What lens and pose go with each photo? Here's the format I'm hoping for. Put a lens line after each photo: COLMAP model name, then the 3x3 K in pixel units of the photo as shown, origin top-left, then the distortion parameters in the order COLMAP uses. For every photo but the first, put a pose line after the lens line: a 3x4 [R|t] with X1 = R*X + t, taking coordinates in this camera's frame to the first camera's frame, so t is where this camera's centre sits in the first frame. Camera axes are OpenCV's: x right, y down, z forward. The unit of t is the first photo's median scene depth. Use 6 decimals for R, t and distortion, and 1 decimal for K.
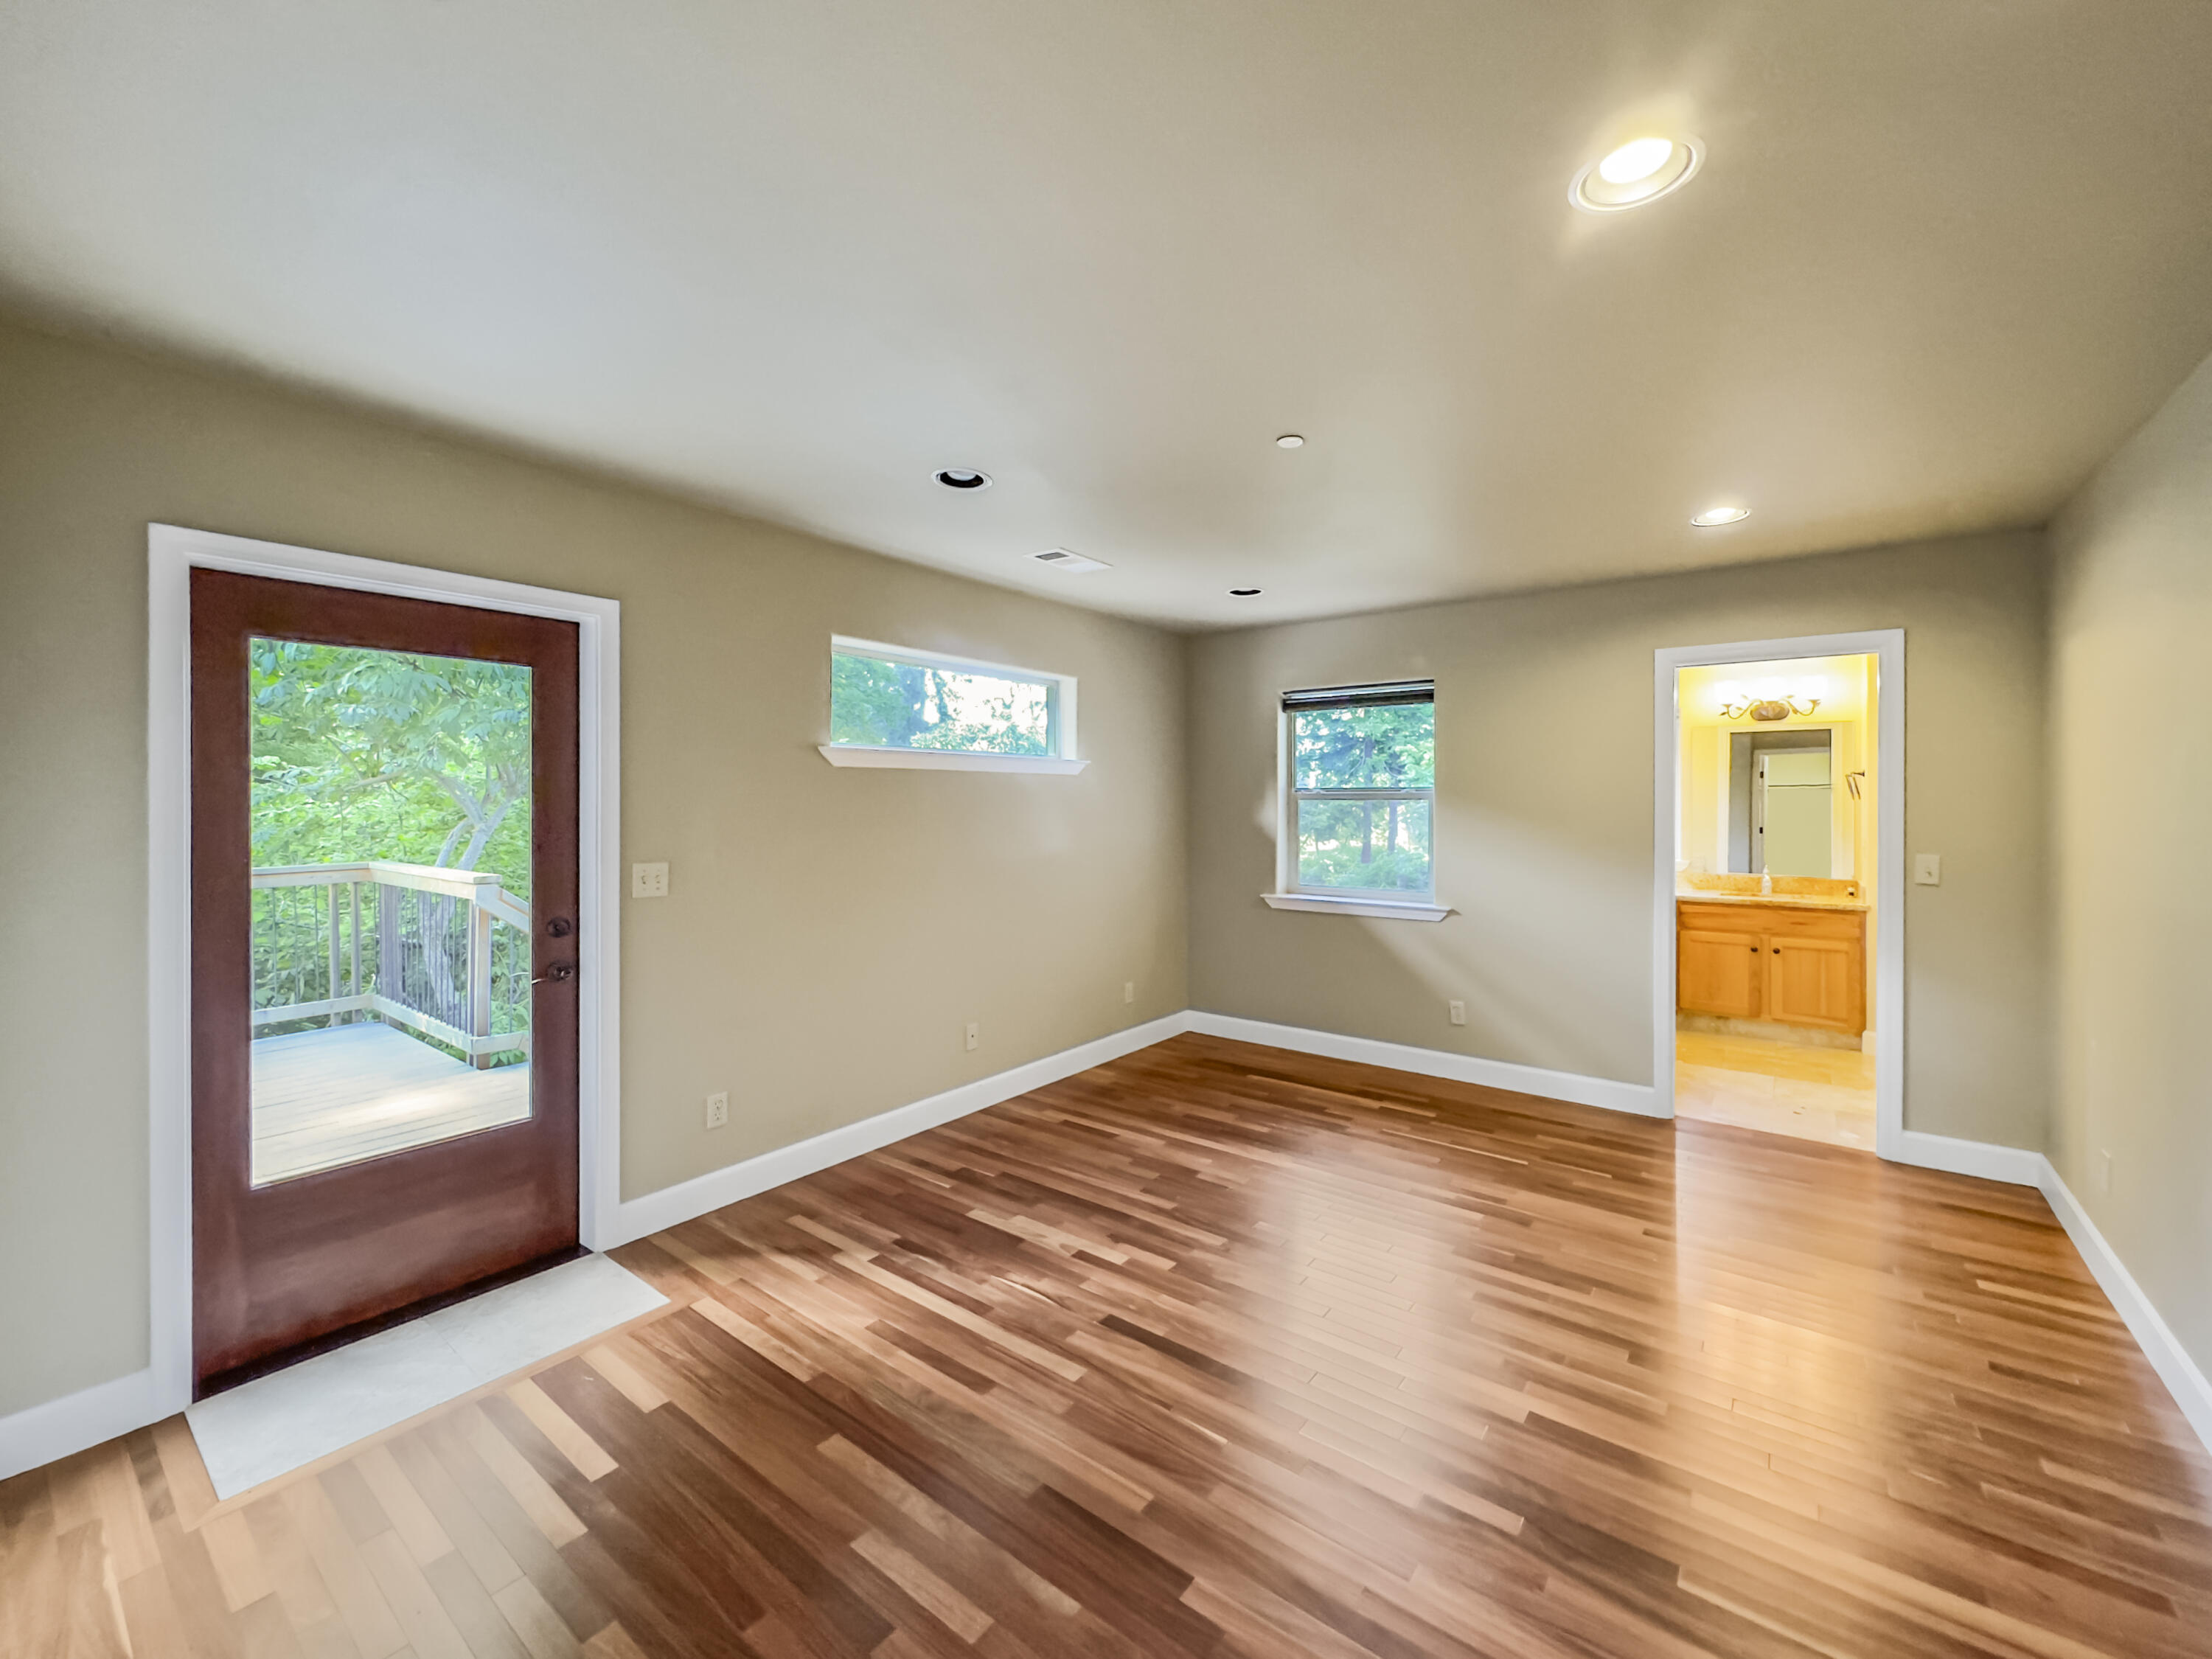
lens RADIAL K [[888.2, 0, 1105.9], [0, 888.2, 812.3], [0, 0, 1]] dist [-0.002657, 0.000034]
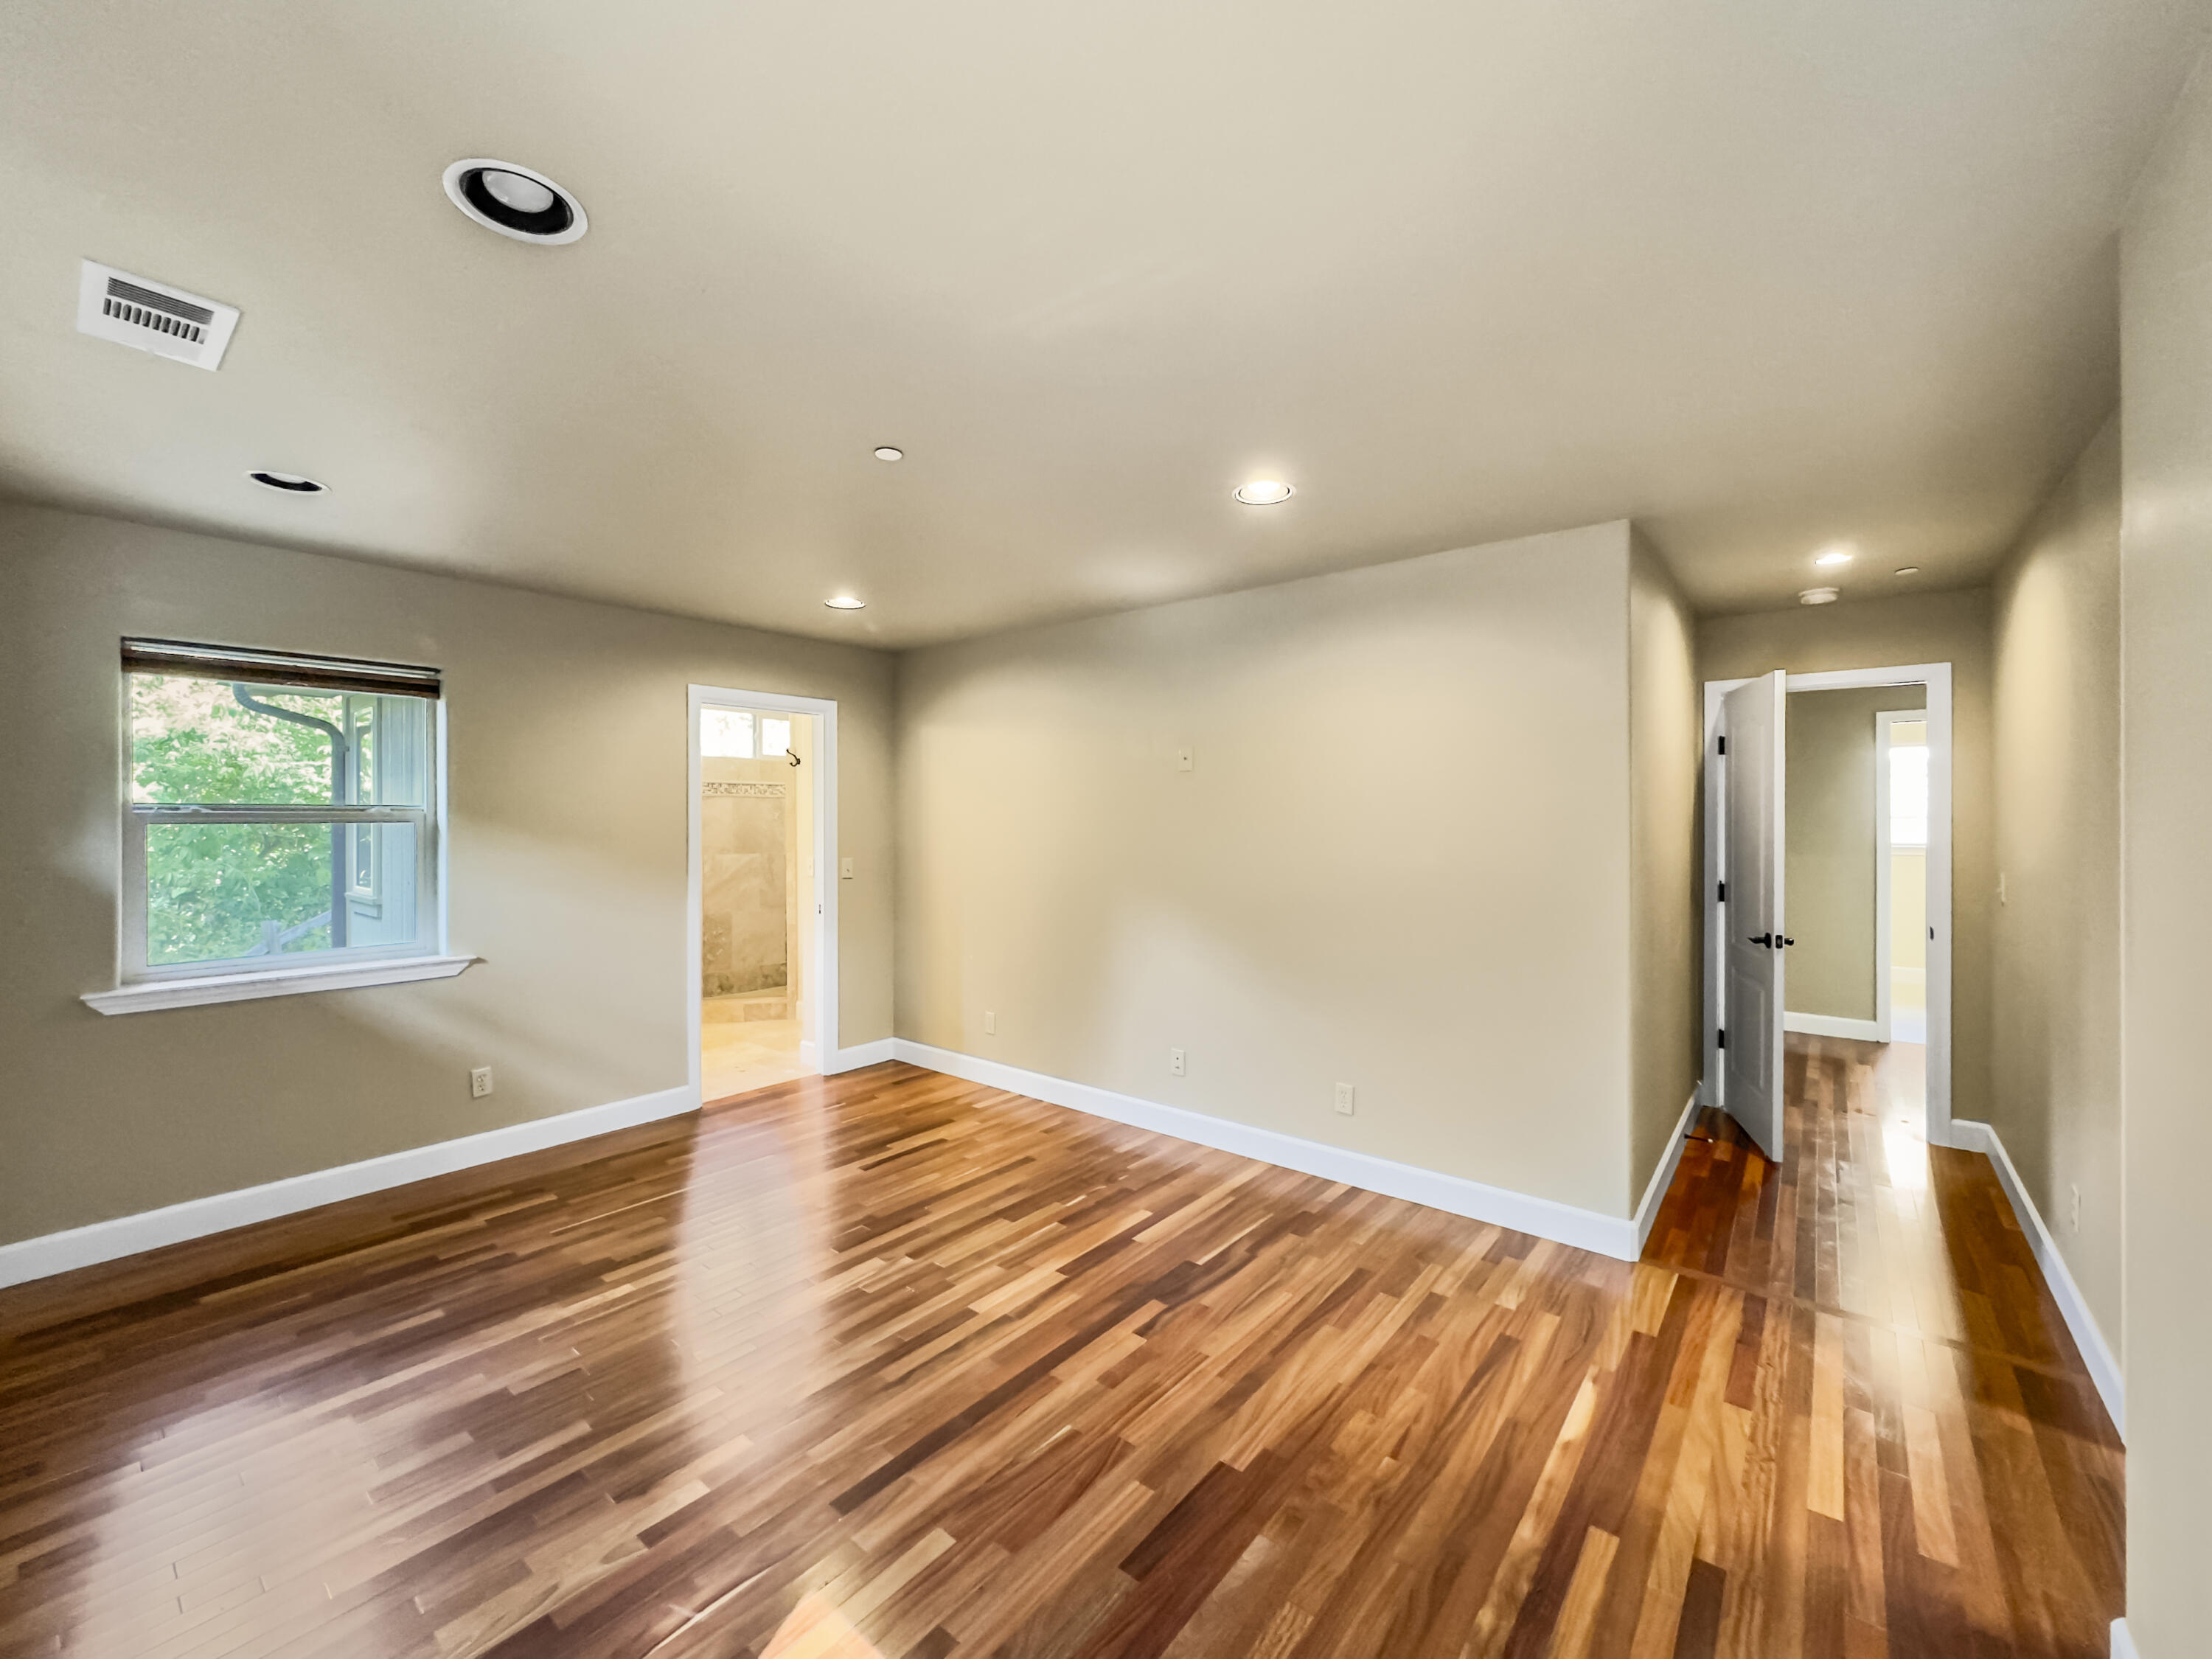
lens RADIAL K [[888.2, 0, 1105.0], [0, 888.2, 823.6], [0, 0, 1]] dist [-0.002657, 0.000034]
pose [[0.031465, -0.006044, 0.999487, -0.478166], [0.012565, 0.999905, 0.005651, -0.011900], [-0.999426, 0.012380, 0.031538, 0.470726]]
